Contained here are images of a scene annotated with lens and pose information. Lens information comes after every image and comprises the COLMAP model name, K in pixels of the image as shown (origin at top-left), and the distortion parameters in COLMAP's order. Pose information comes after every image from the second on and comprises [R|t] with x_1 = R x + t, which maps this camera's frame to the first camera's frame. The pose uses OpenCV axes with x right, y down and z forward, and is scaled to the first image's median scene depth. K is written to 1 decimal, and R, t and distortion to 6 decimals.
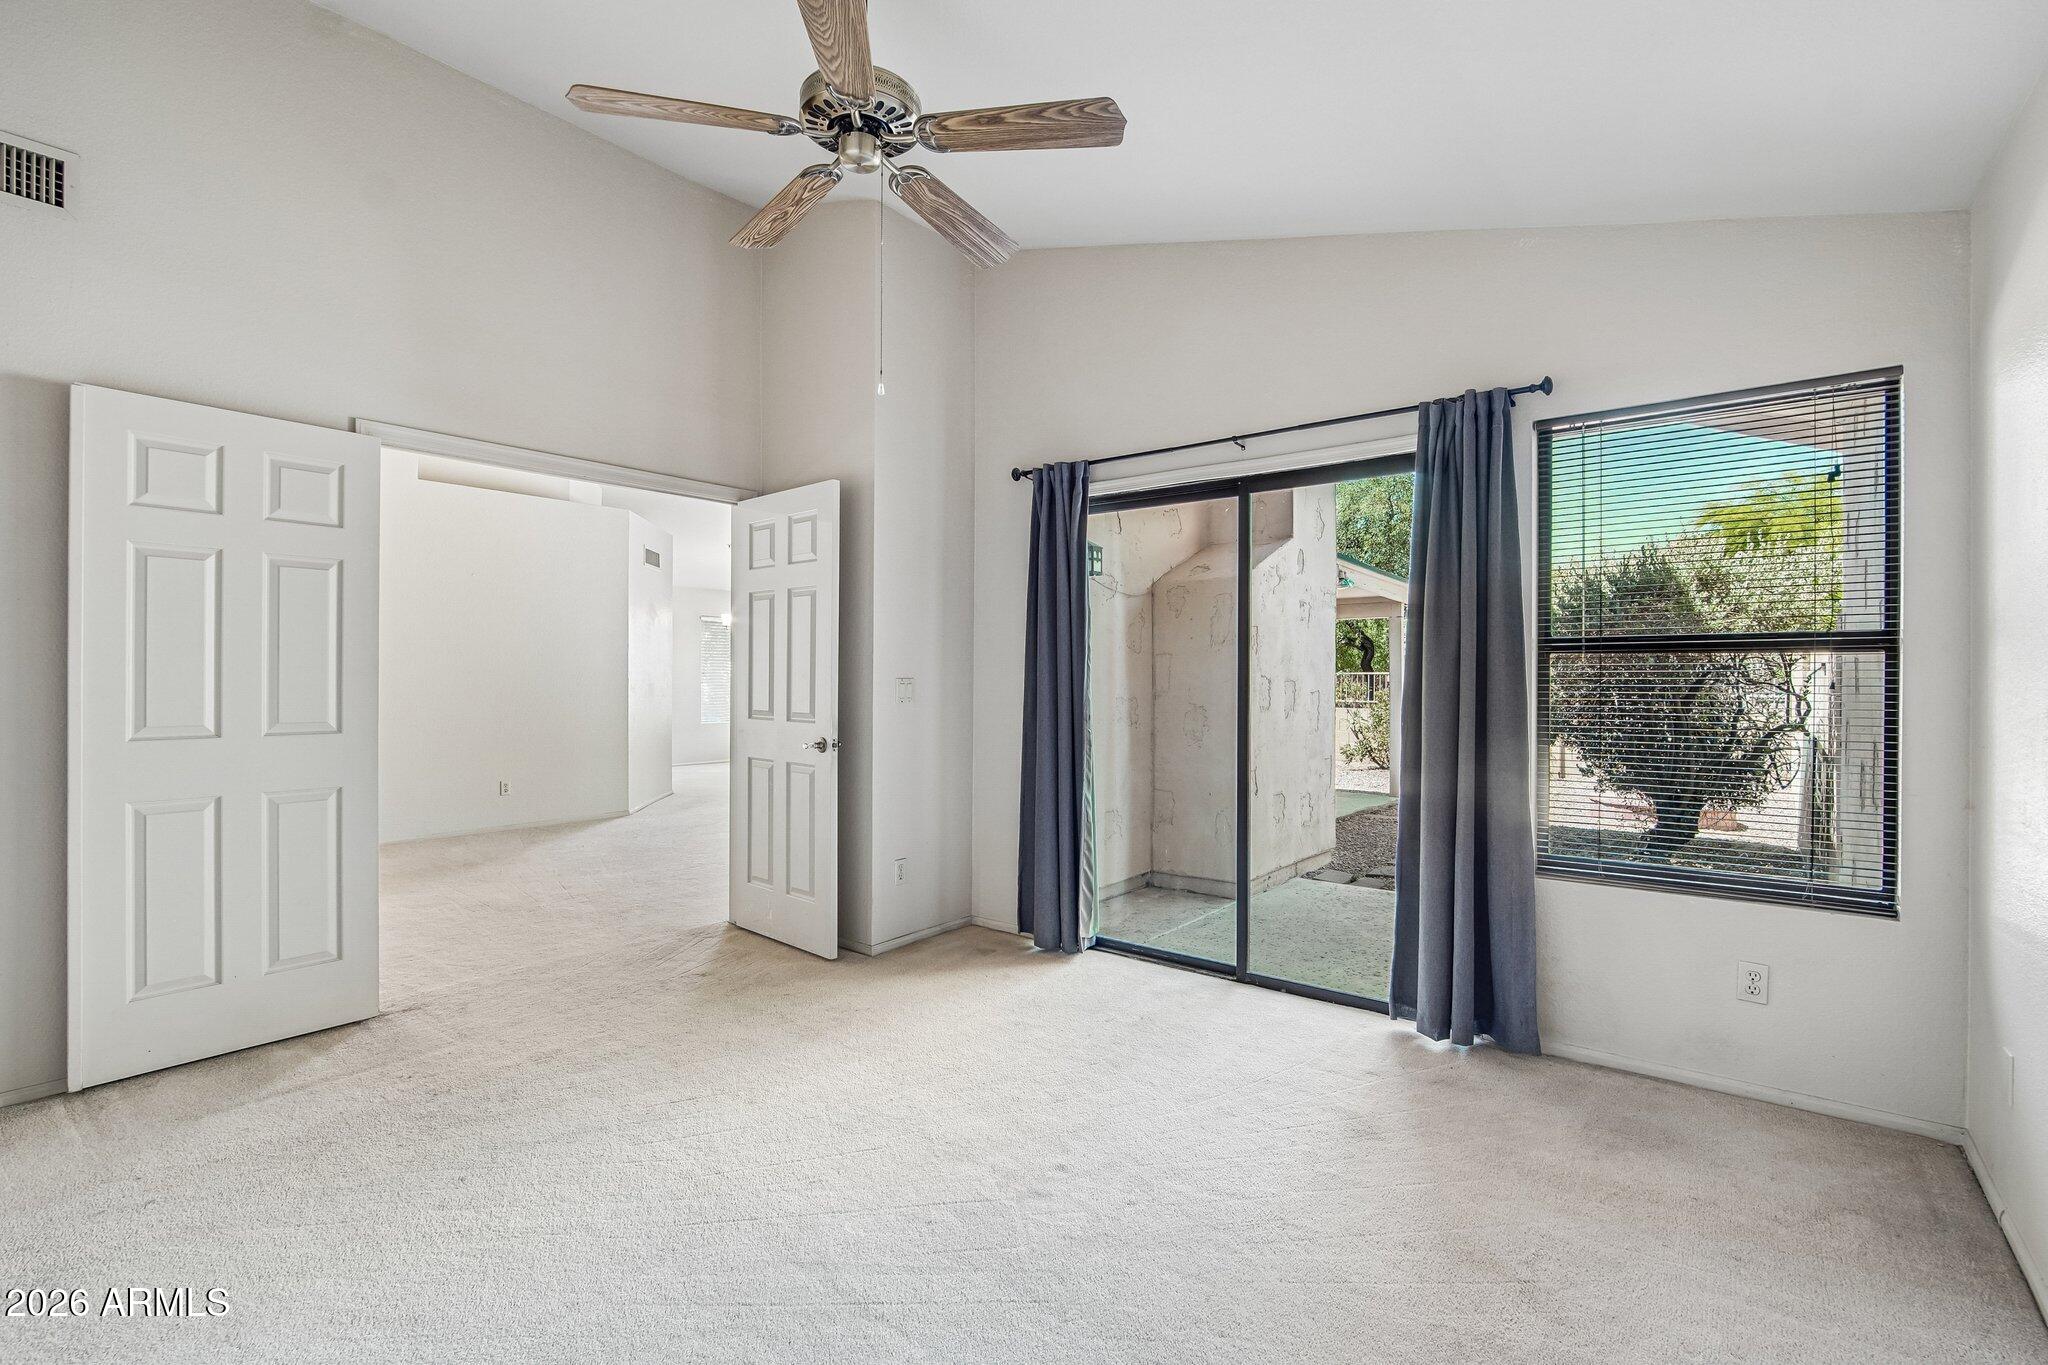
lens RADIAL K [[944.5, 0, 1029.0], [0, 944.5, 679.3], [0, 0, 1]] dist [-0.001843, -0.000327]
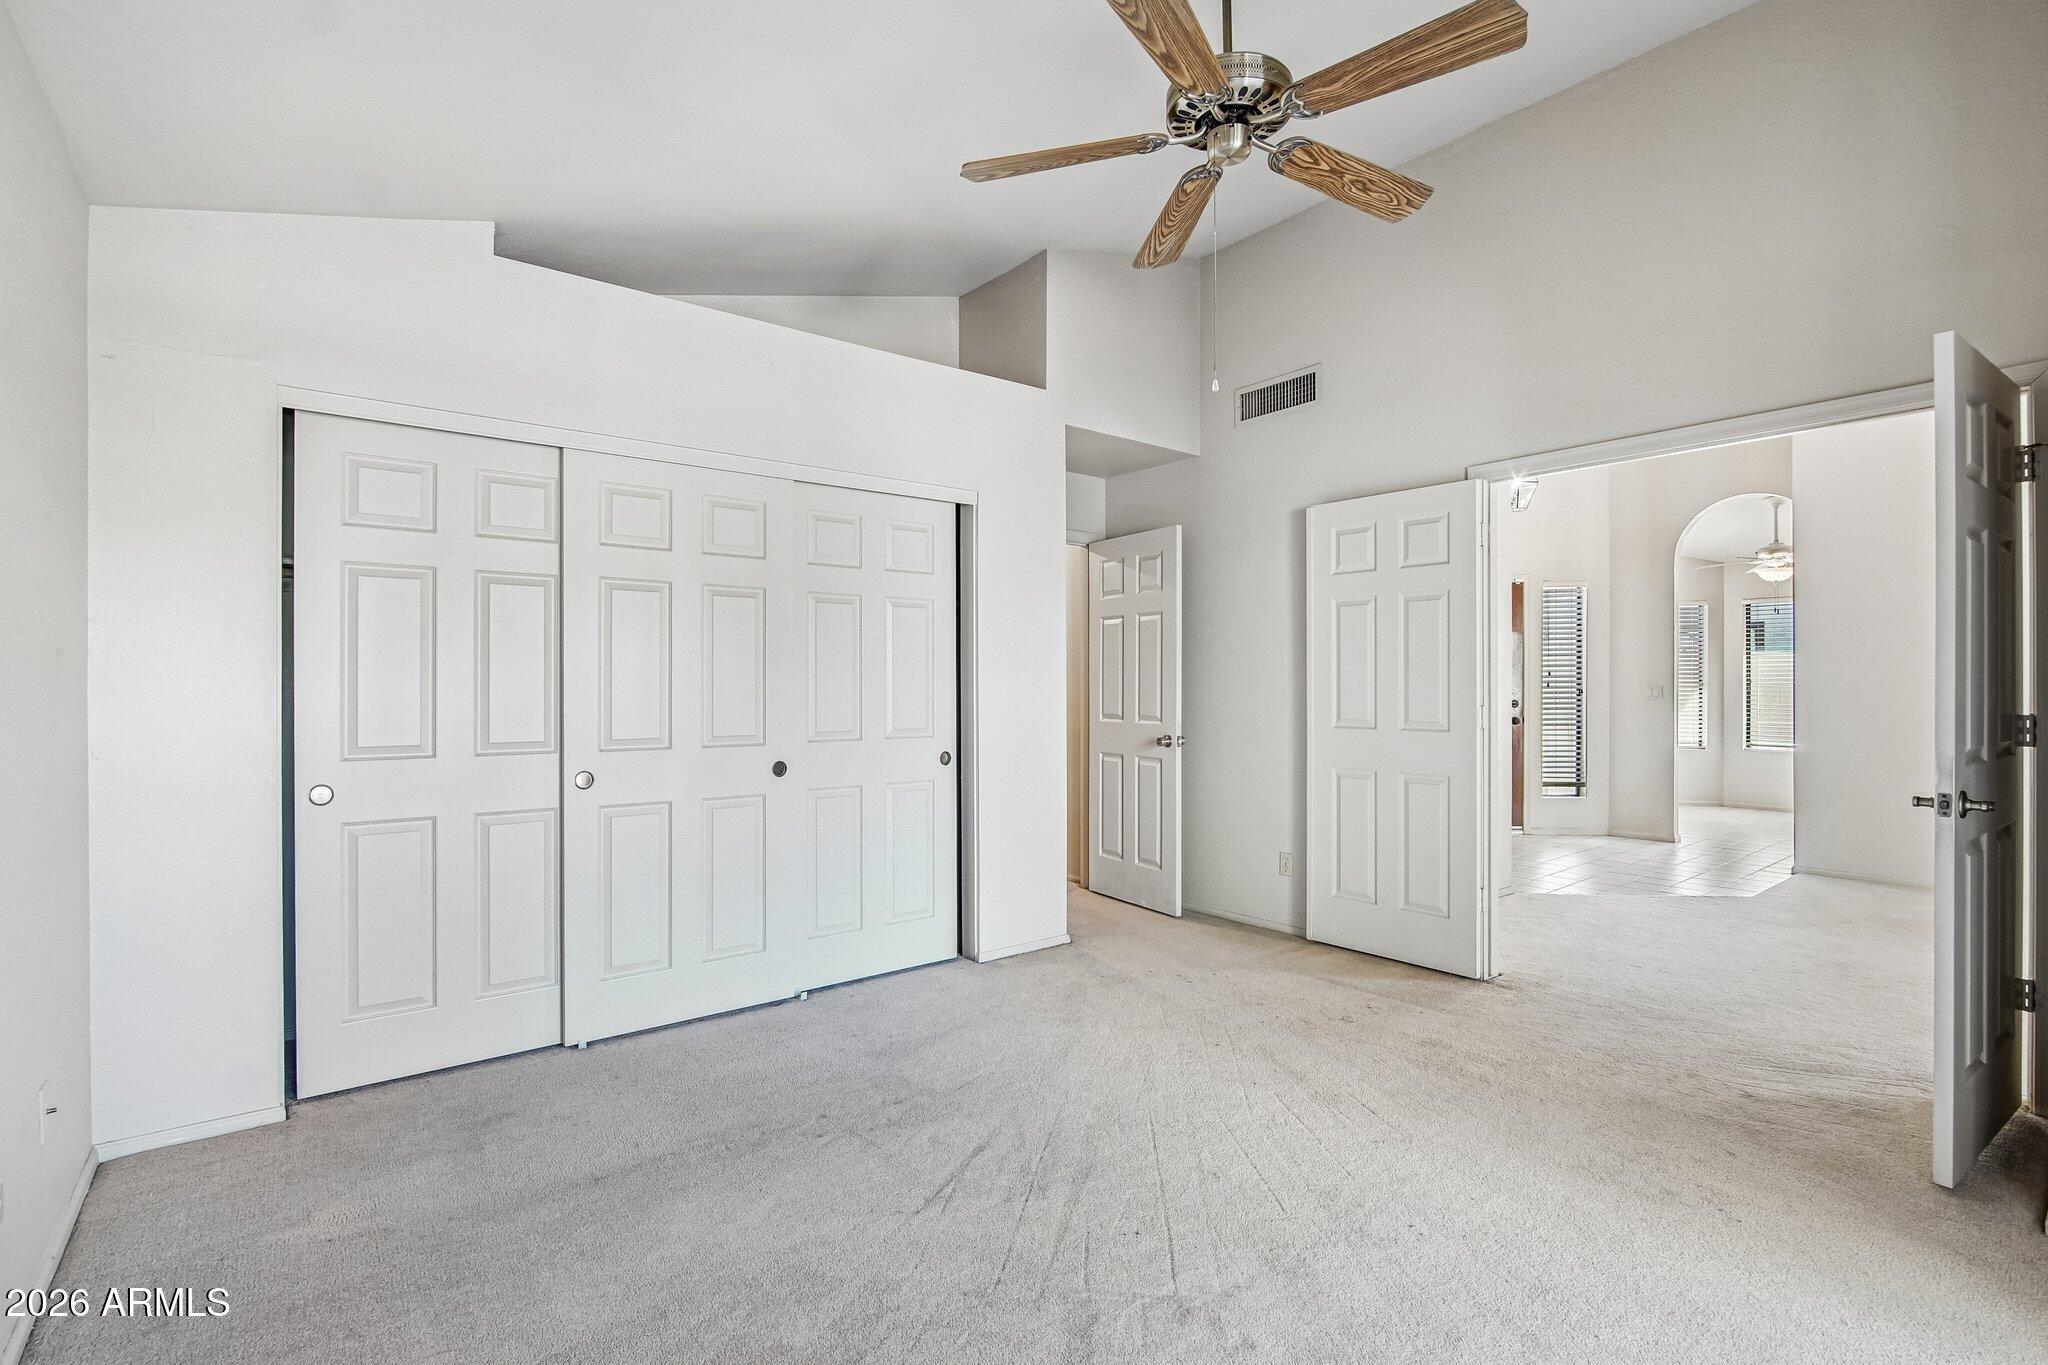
lens RADIAL K [[944.5, 0, 1029.0], [0, 944.5, 679.3], [0, 0, 1]] dist [-0.001843, -0.000327]
pose [[-0.225786, -0.015970, -0.974046, 0.632367], [-0.010207, 0.999850, -0.014027, 0.013381], [0.974123, 0.006774, -0.225915, 0.811780]]
